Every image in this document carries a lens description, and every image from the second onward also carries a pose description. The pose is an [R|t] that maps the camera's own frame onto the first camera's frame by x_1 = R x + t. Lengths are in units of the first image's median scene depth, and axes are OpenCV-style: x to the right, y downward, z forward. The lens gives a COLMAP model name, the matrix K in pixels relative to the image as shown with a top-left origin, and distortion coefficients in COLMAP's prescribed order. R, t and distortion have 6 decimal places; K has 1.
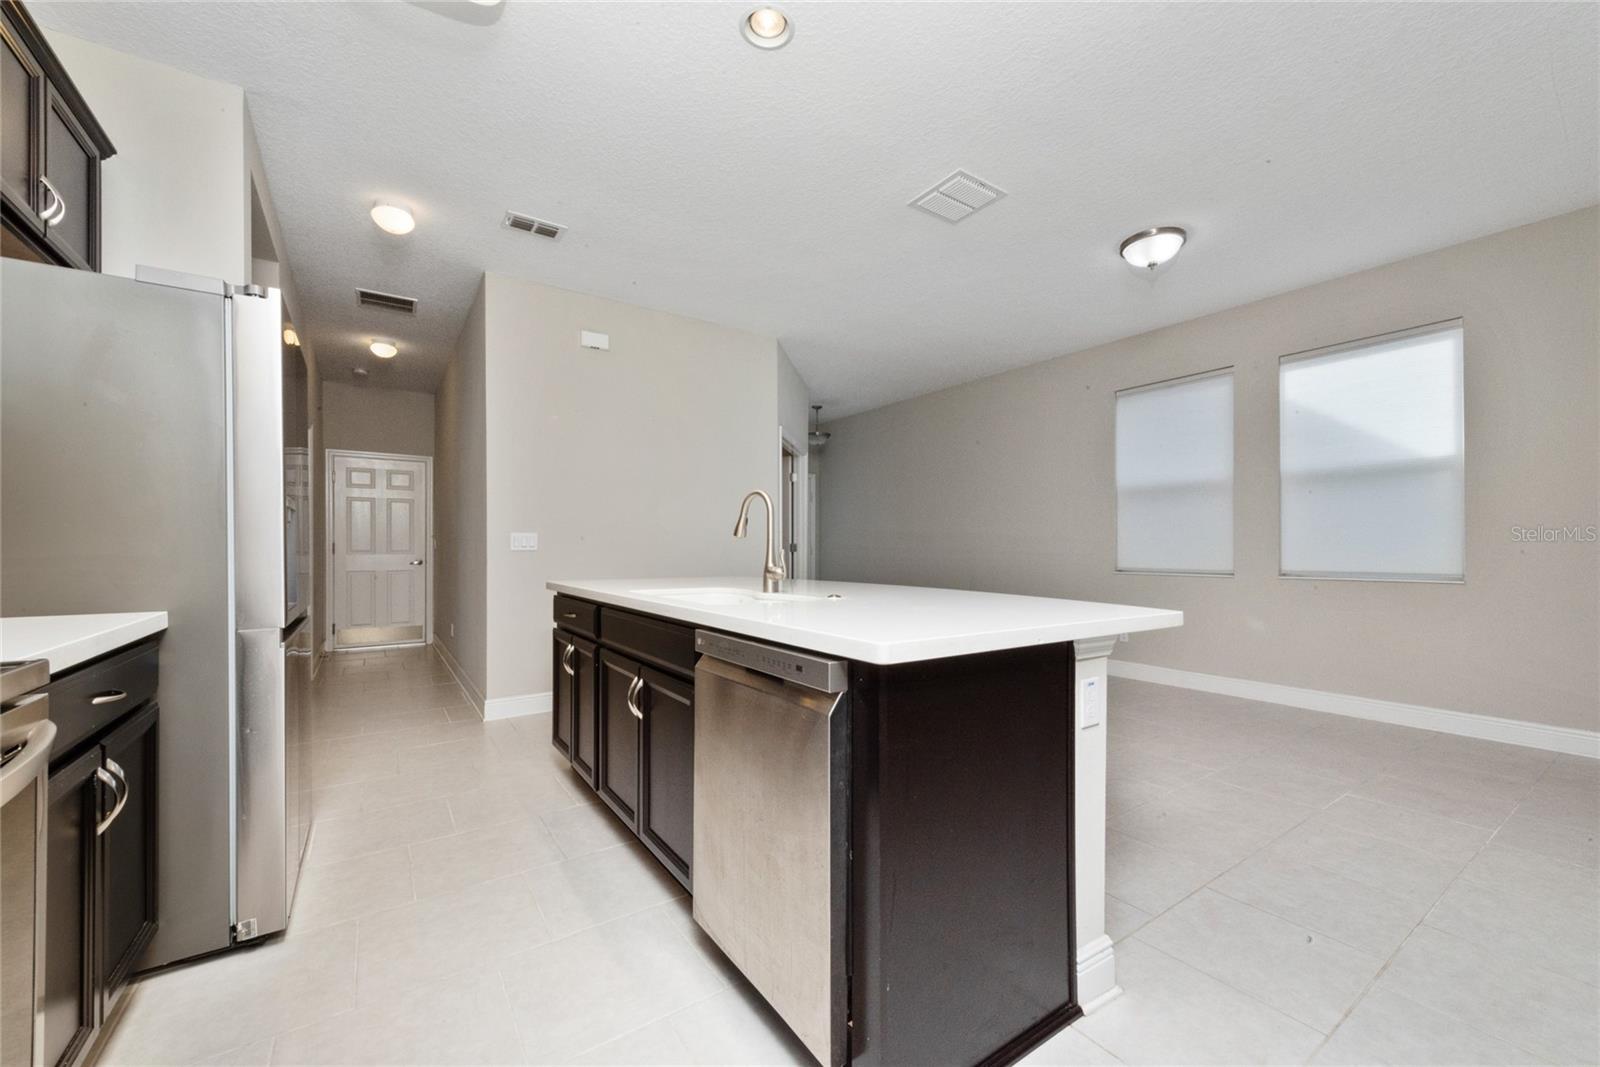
lens RADIAL K [[628.4, 0, 797.0], [0, 628.4, 541.4], [0, 0, 1]] dist [0.000968, 0.000043]
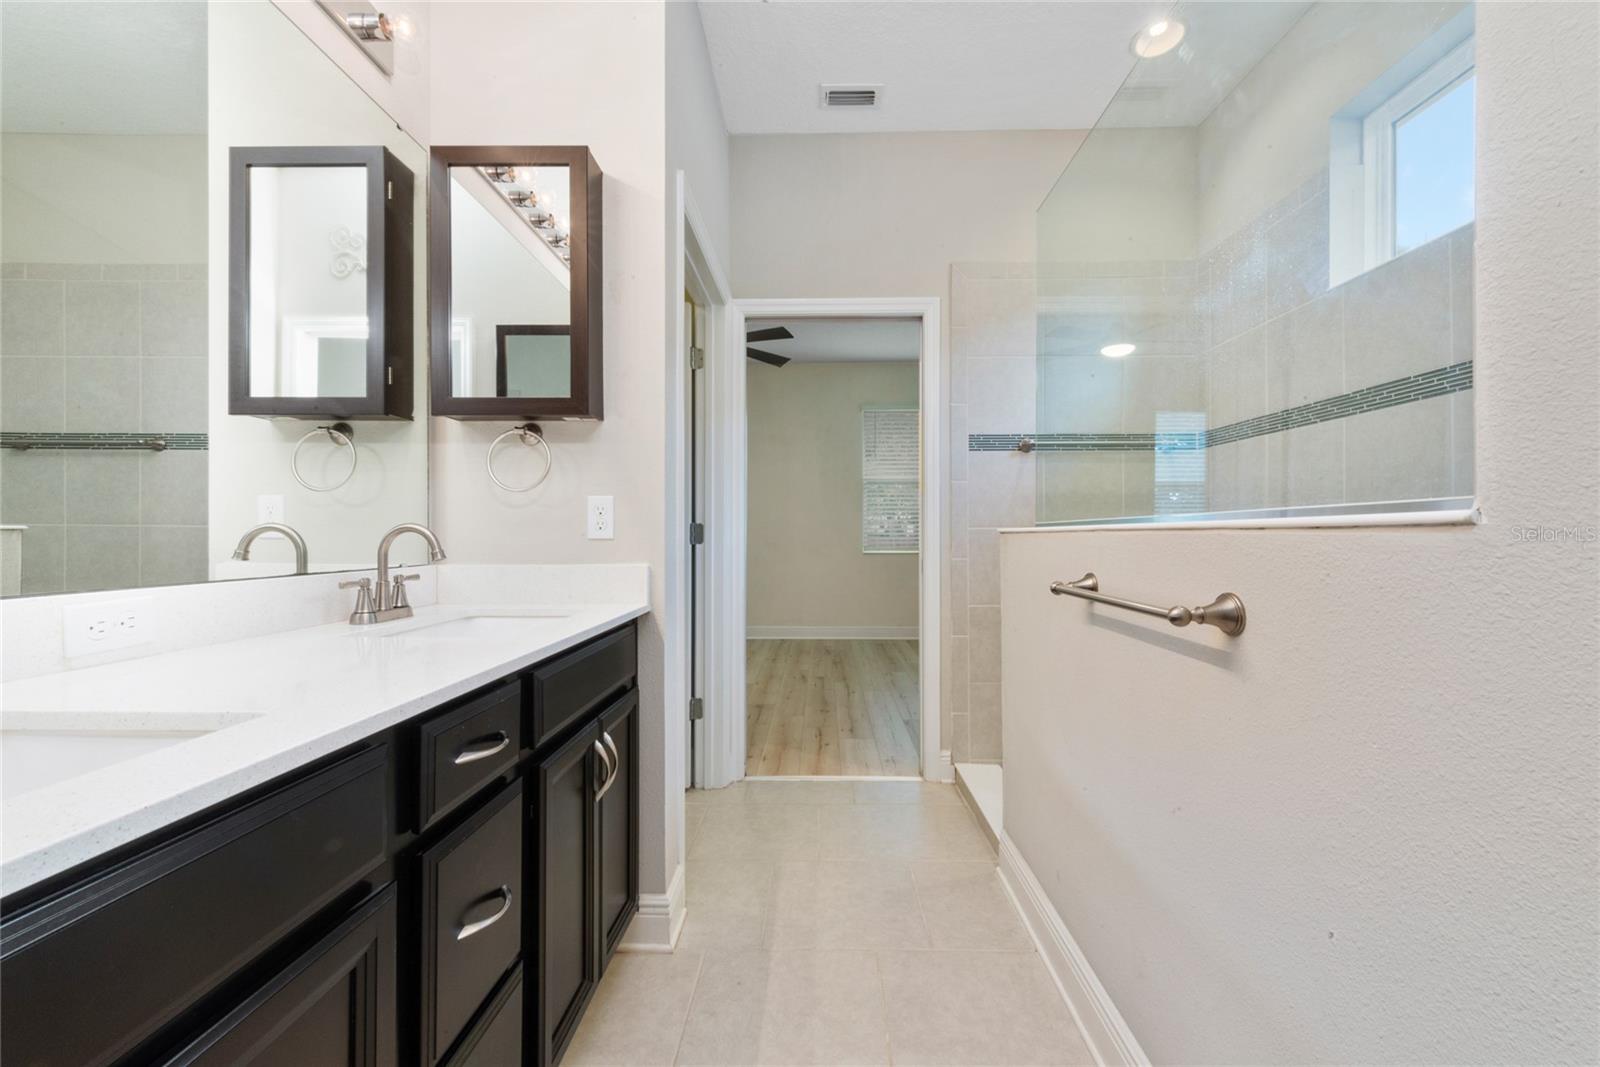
lens RADIAL K [[628.4, 0, 797.0], [0, 628.4, 541.4], [0, 0, 1]] dist [0.000968, 0.000043]
pose [[0.814785, 0.012010, -0.579639, -0.217278], [-0.004097, 0.999880, 0.014959, 0.005302], [0.579749, -0.009814, 0.814736, 0.329073]]
